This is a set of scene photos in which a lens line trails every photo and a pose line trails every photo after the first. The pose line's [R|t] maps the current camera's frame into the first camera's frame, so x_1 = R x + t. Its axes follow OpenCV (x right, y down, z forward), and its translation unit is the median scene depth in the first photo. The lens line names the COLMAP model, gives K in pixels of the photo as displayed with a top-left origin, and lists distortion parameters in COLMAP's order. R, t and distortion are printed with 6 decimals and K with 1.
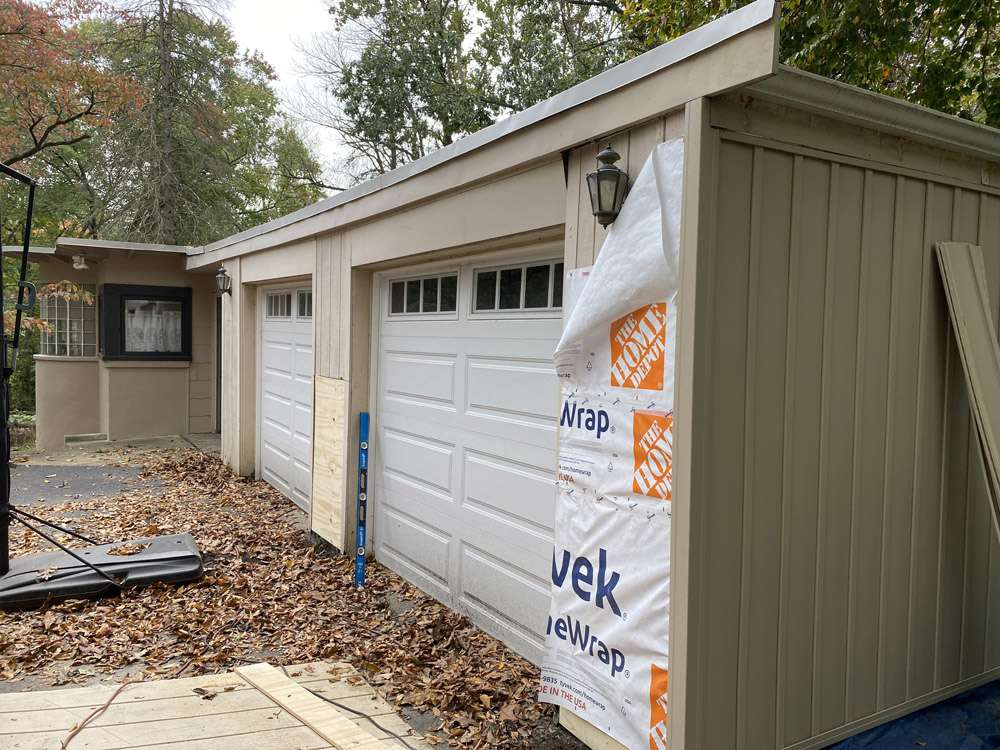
lens RADIAL K [[759.7, 0, 500.0], [0, 759.7, 375.0], [0, 0, 1]] dist [0.049388, -0.001200]
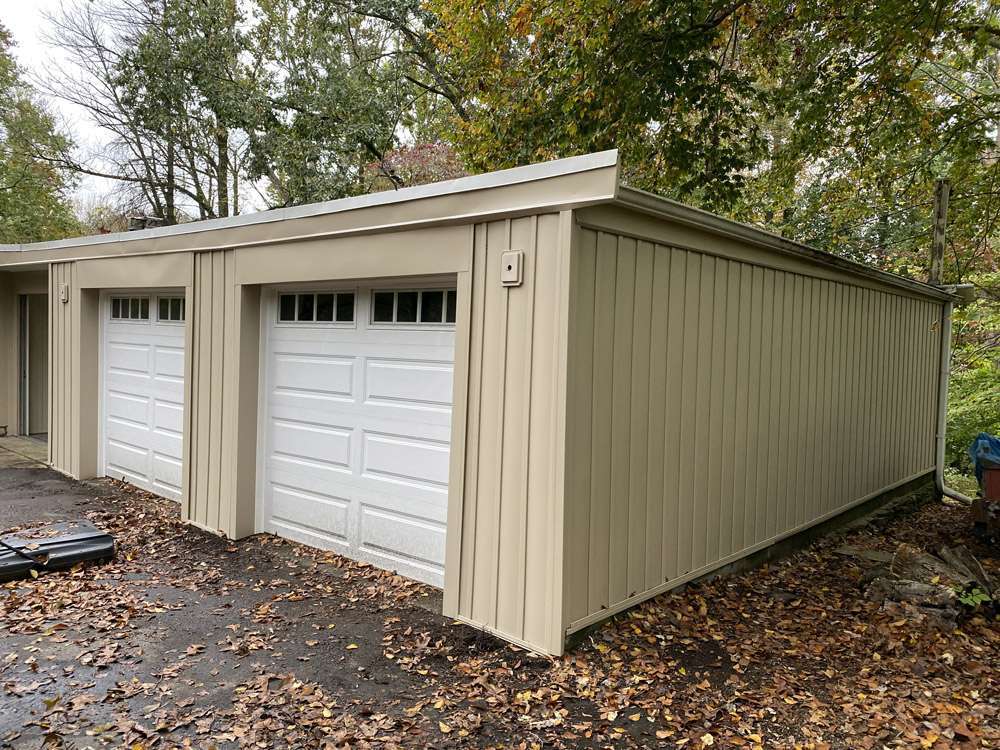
lens RADIAL K [[759.7, 0, 500.0], [0, 759.7, 375.0], [0, 0, 1]] dist [0.049388, -0.001200]
pose [[0.955103, -0.008635, 0.296146, -0.189023], [0.008204, 0.999963, 0.002699, 0.002042], [-0.296159, -0.000148, 0.955139, -0.260096]]
